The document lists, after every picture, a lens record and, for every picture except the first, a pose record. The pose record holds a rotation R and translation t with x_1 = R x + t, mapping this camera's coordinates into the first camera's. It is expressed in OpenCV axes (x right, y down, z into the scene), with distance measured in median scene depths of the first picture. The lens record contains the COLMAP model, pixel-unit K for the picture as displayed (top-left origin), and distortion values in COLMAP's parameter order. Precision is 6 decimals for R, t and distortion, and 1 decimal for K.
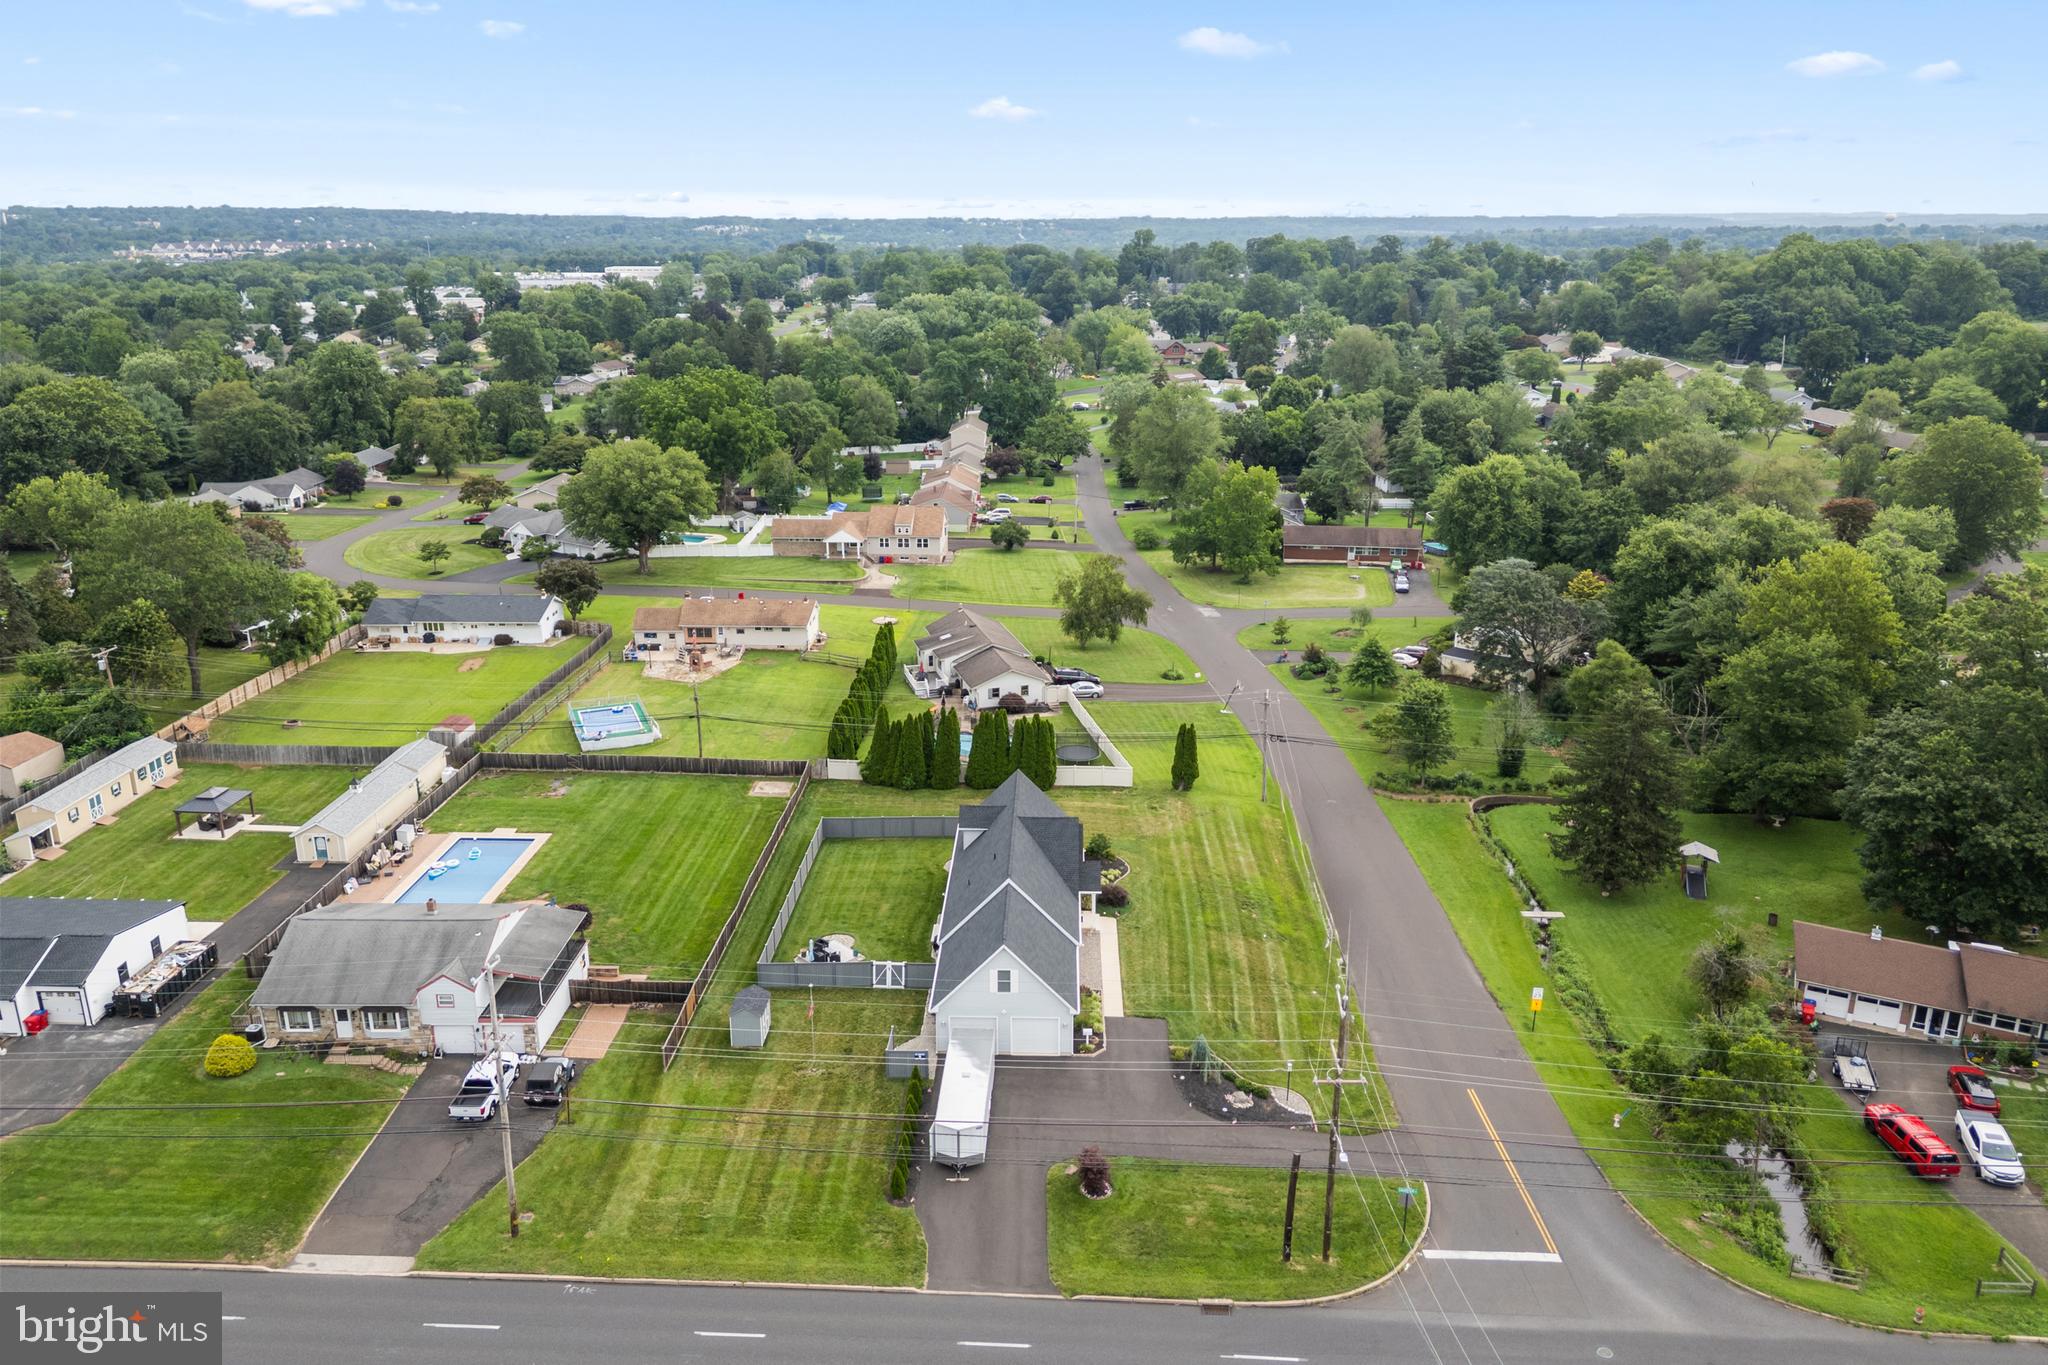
lens RADIAL K [[1420.5, 0, 1024.6], [0, 1420.5, 694.4], [0, 0, 1]] dist [0.093796, -0.104522]
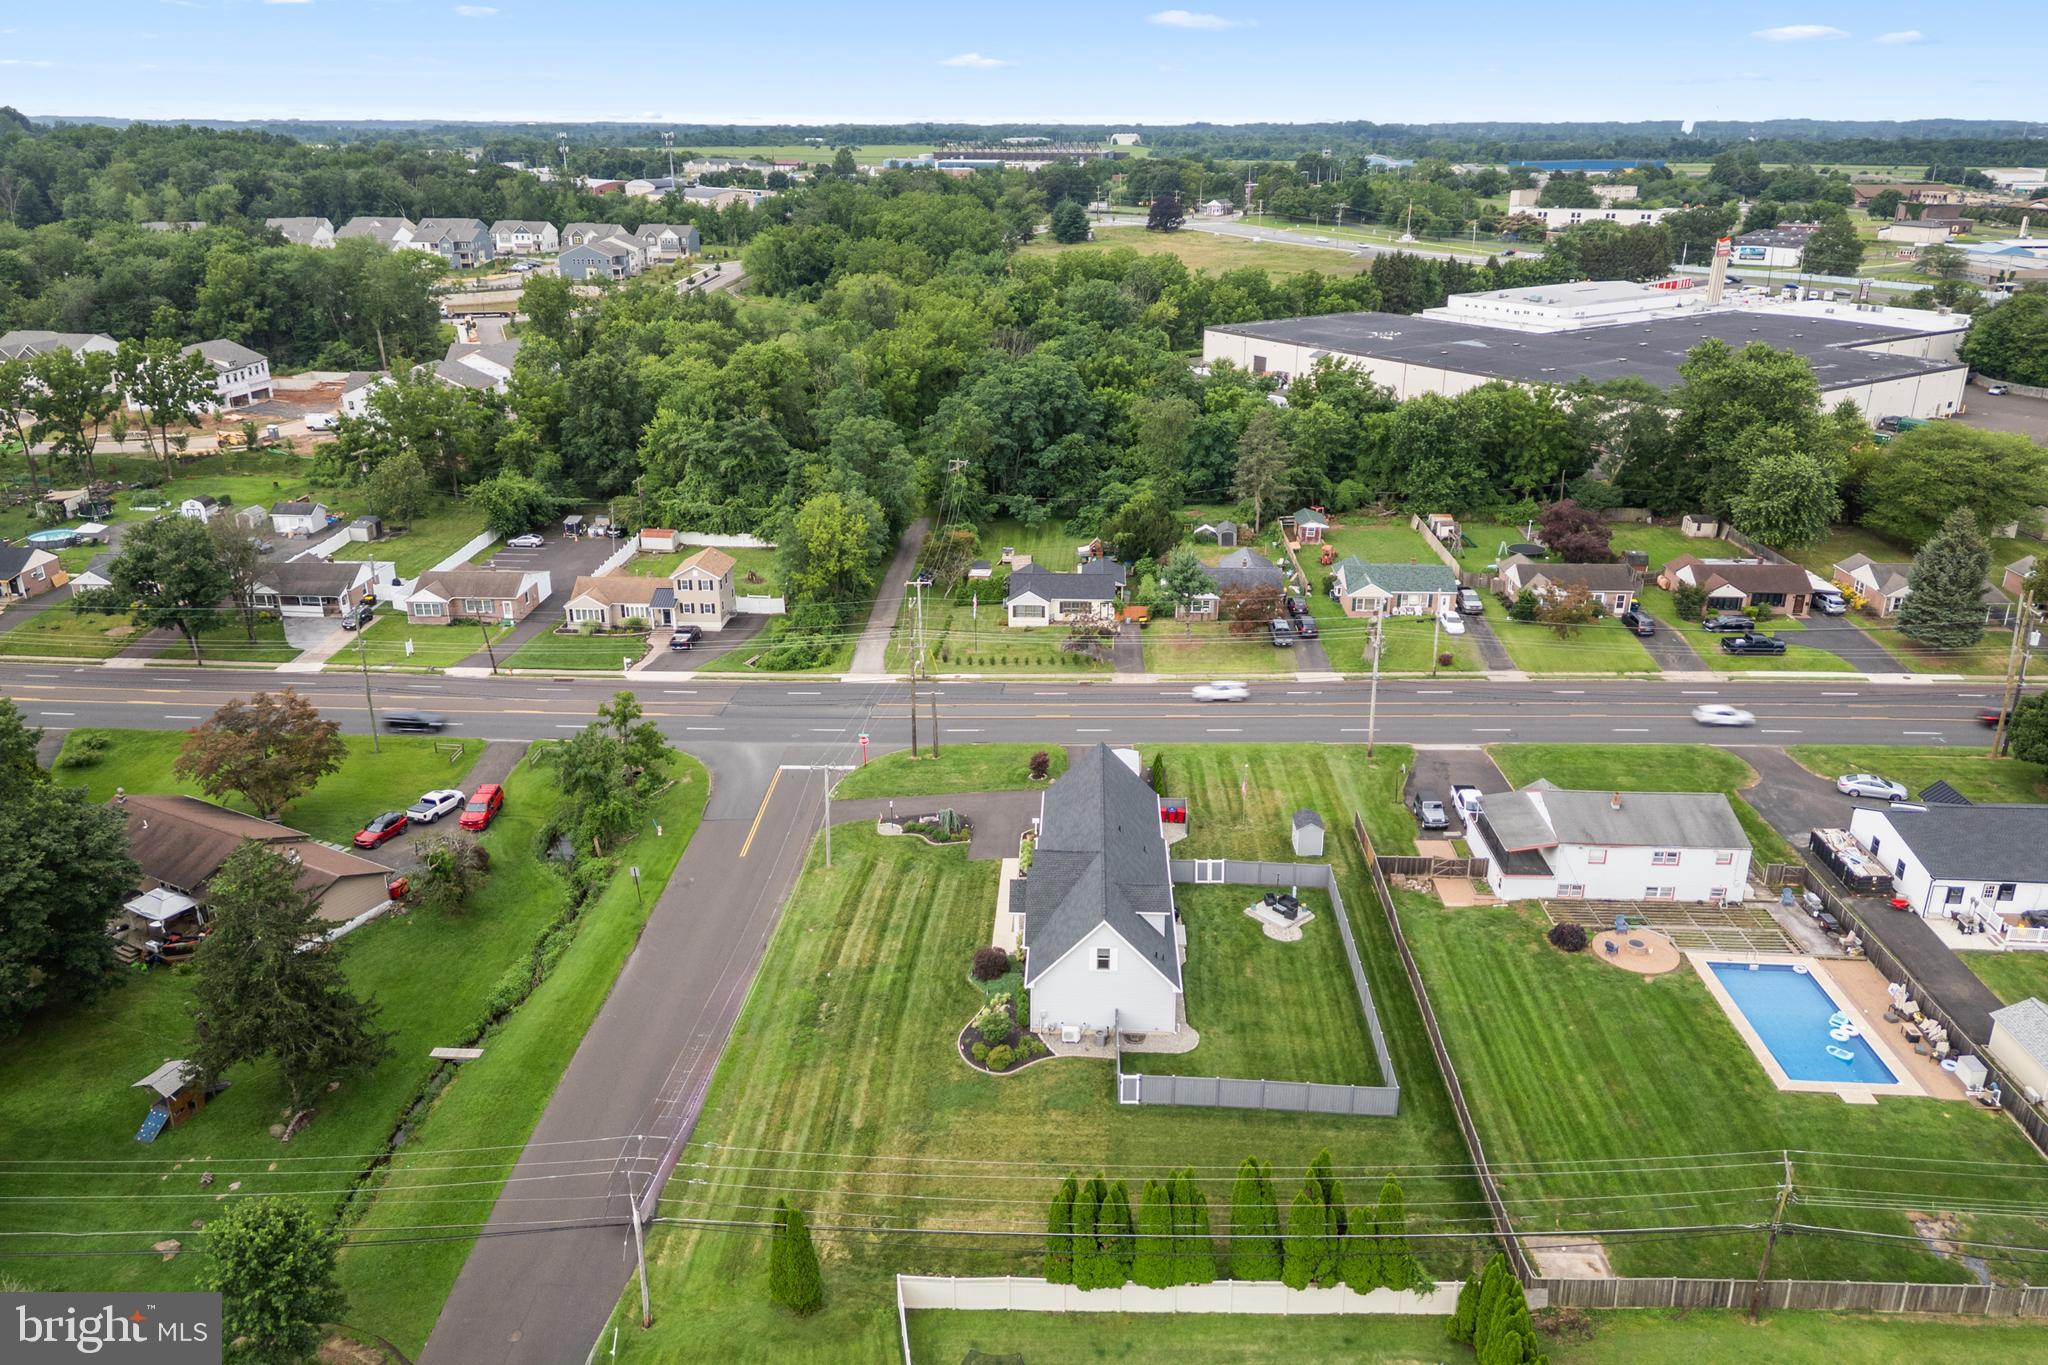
lens RADIAL K [[1423.1, 0, 1022.2], [0, 1423.1, 681.0], [0, 0, 1]] dist [0.087395, -0.082025]
pose [[-0.999817, -0.005555, 0.018296, 0.022045], [0.007486, 0.766728, 0.641929, -0.451722], [-0.017594, 0.641948, -0.766546, 1.261871]]
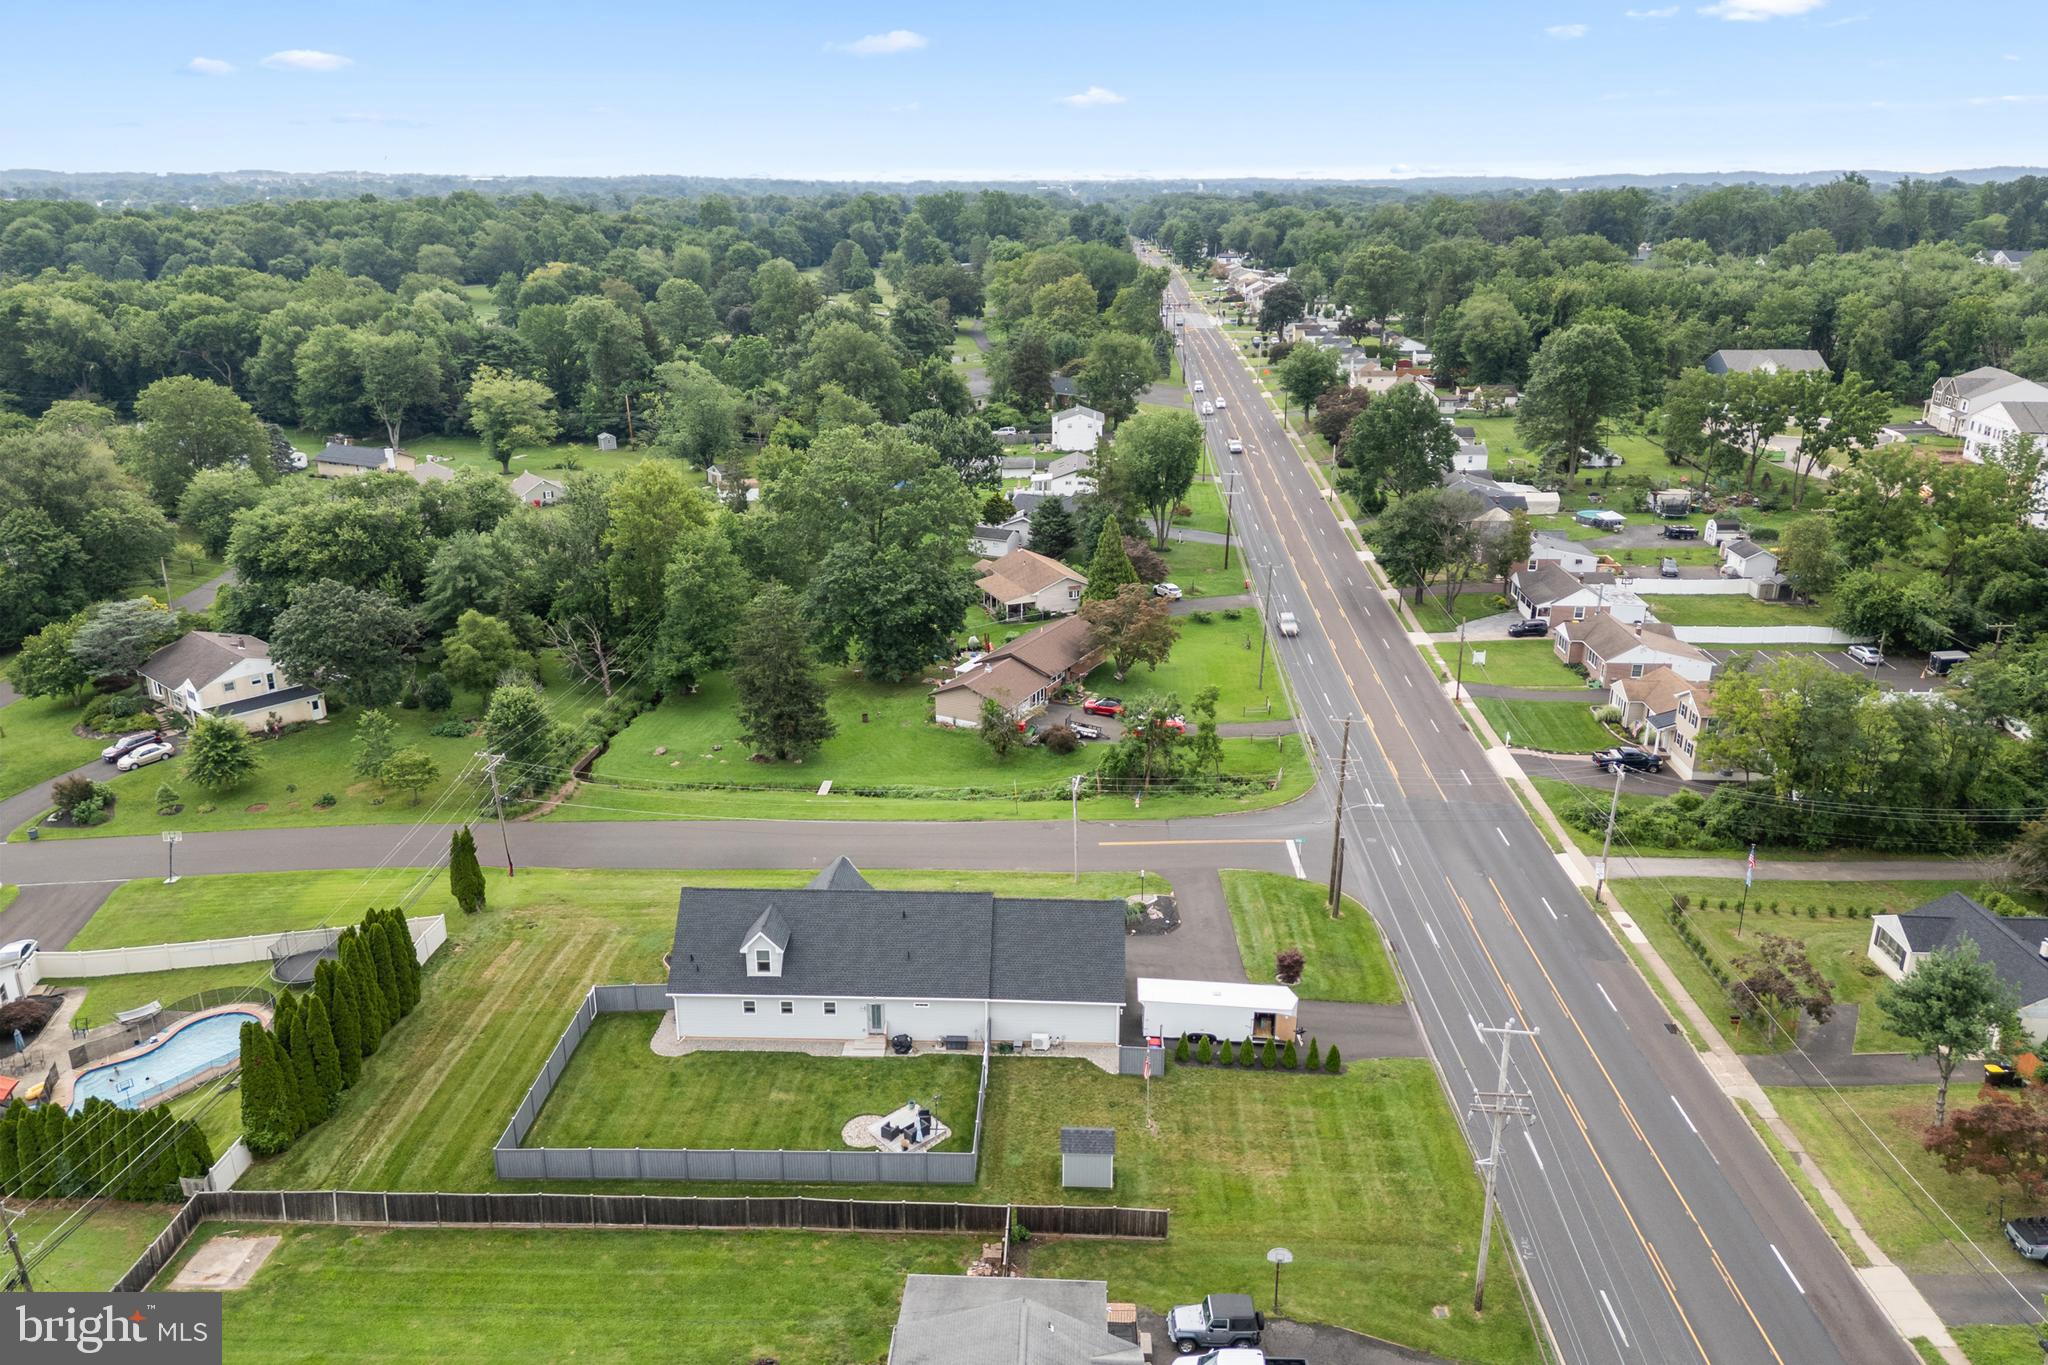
lens RADIAL K [[1429.7, 0, 1026.6], [0, 1429.7, 730.2], [0, 0, 1]] dist [0.035685, -0.004168]
pose [[0.014278, -0.360708, 0.932570, -0.596513], [0.318202, 0.885817, 0.337752, -0.194029], [-0.947916, 0.291923, 0.127425, 0.578771]]
